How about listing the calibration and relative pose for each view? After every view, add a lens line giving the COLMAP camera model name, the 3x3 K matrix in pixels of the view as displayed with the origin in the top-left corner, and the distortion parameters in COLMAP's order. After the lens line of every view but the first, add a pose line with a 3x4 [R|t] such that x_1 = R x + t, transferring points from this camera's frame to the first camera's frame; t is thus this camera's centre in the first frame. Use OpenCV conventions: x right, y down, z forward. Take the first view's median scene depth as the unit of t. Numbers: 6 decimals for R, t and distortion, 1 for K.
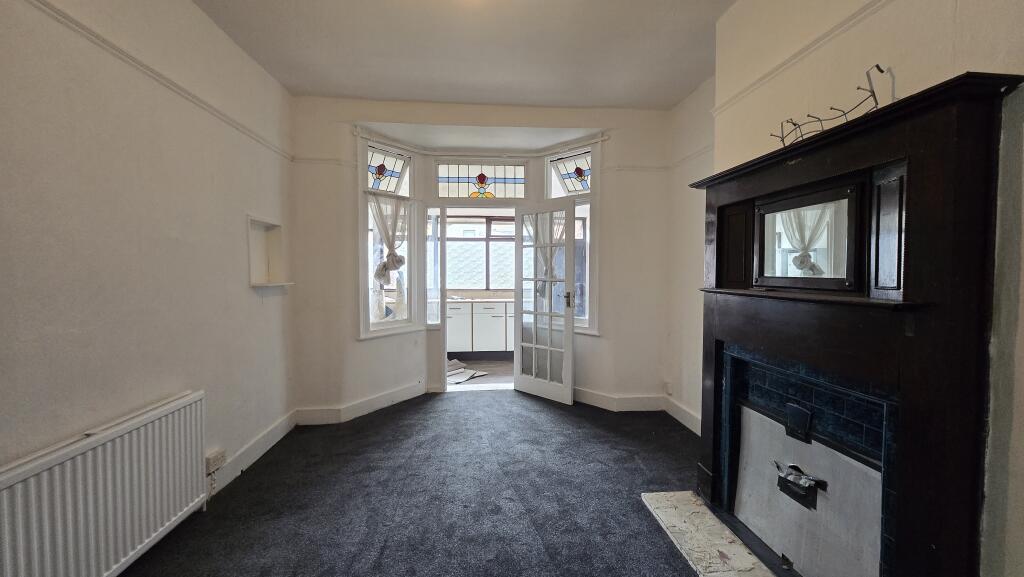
lens RADIAL K [[403.0, 0, 514.4], [0, 403.0, 287.7], [0, 0, 1]] dist [0.009606, -0.000354]
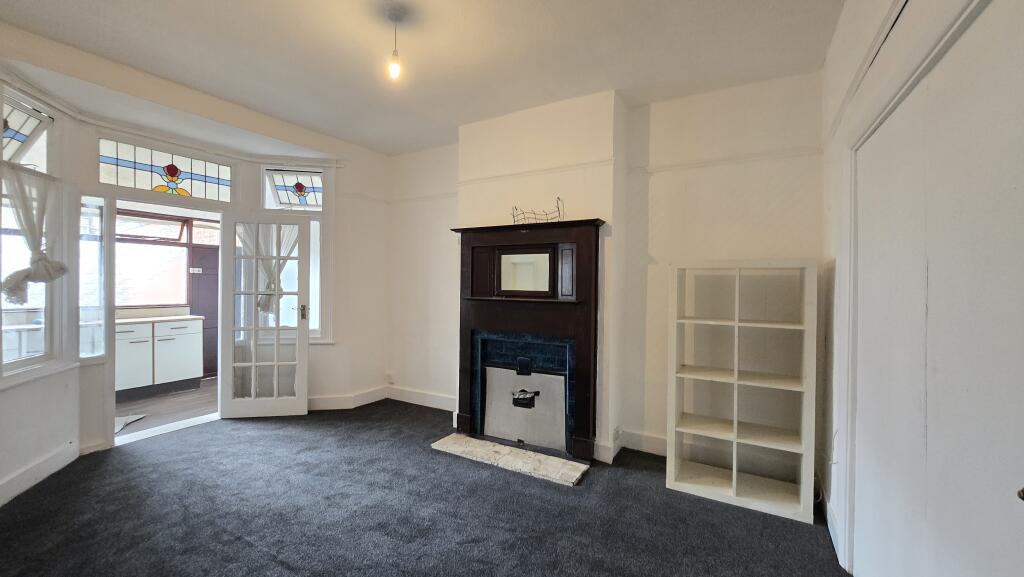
lens RADIAL K [[403.0, 0, 511.6], [0, 403.0, 287.7], [0, 0, 1]] dist [0.009606, -0.000354]
pose [[0.592396, -0.003619, 0.805639, -0.383949], [0.023536, 0.999641, -0.012816, -0.006642], [-0.805303, 0.026553, 0.592268, -0.040375]]
